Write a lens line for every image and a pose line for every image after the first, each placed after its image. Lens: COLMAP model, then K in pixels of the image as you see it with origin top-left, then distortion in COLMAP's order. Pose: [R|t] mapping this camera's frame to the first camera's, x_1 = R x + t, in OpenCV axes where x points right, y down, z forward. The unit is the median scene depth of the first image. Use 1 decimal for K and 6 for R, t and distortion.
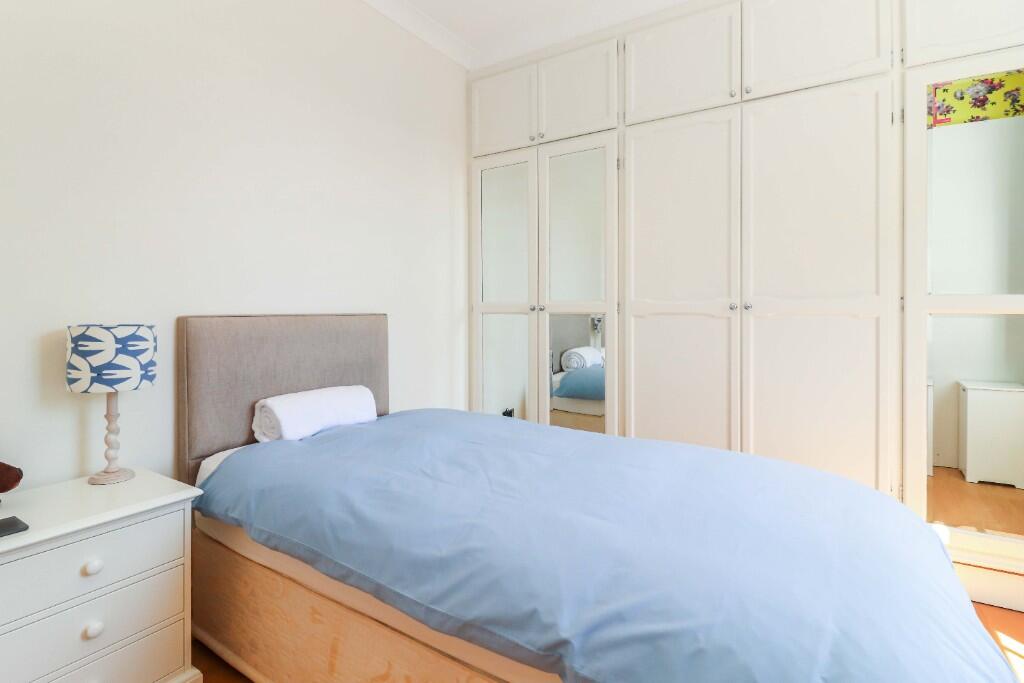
lens RADIAL K [[498.0, 0, 511.9], [0, 498.0, 310.7], [0, 0, 1]] dist [-0.004222, -0.001674]
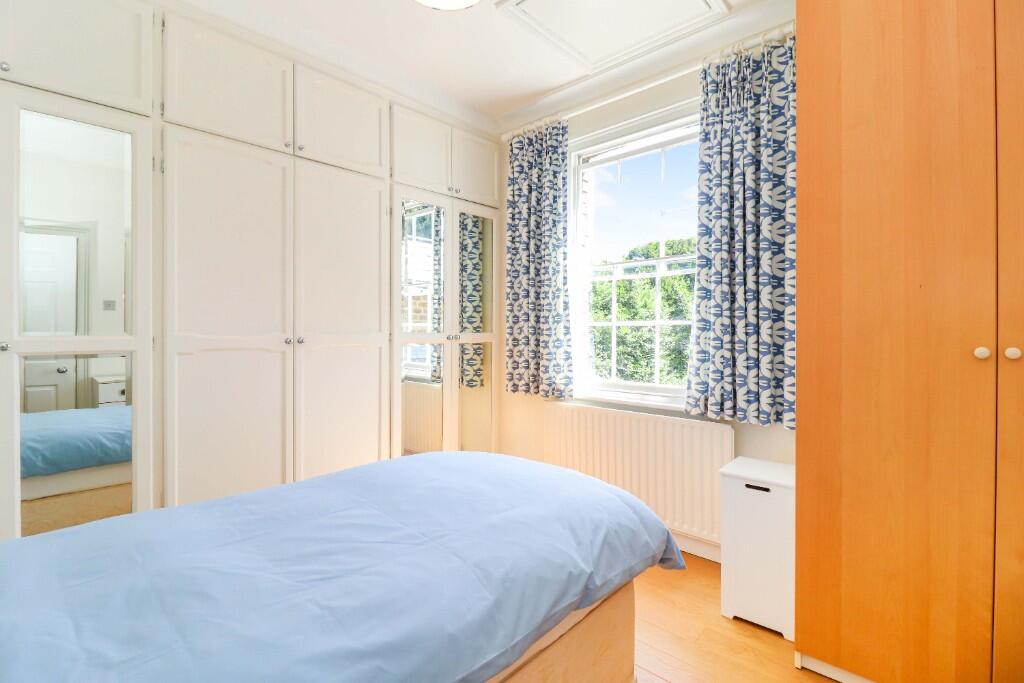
lens RADIAL K [[482.2, 0, 499.3], [0, 482.2, 329.7], [0, 0, 1]] dist [0.014989, -0.013147]
pose [[0.190299, 0.003731, 0.981719, -0.358721], [0.002338, 0.999988, -0.004254, -0.020228], [-0.981723, 0.003105, 0.190289, 0.252883]]
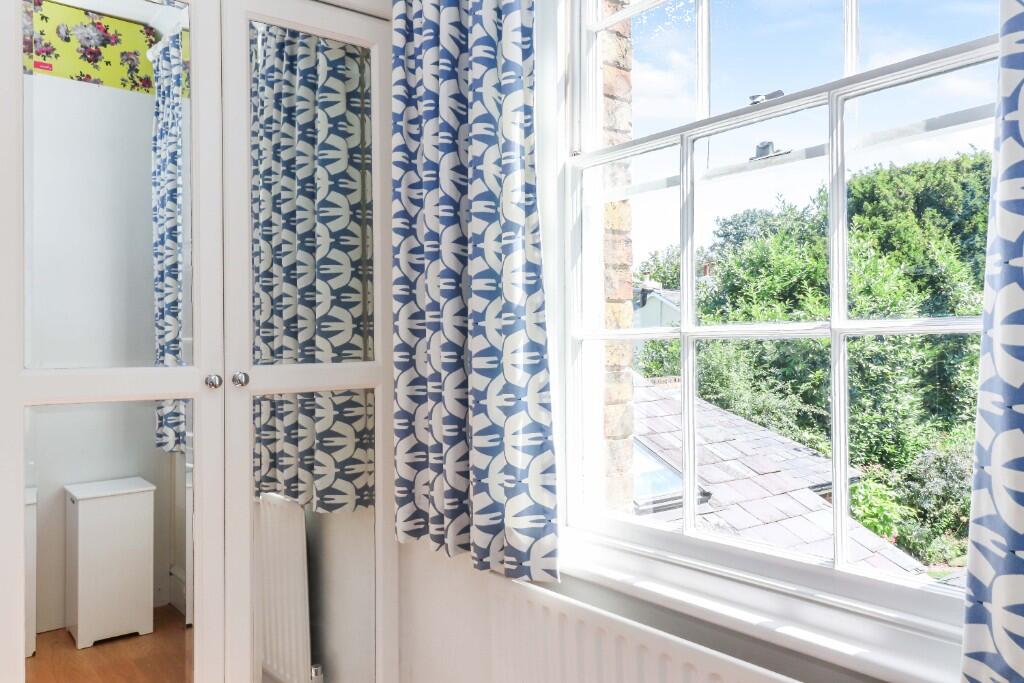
lens RADIAL K [[788.7, 0, 489.1], [0, 788.7, 330.1], [0, 0, 1]] dist [0.011831, -0.000977]
pose [[0.347494, 0.011353, 0.937614, 0.160002], [0.017051, 0.999685, -0.018424, -0.030867], [-0.937527, 0.022389, 0.347191, 0.160009]]
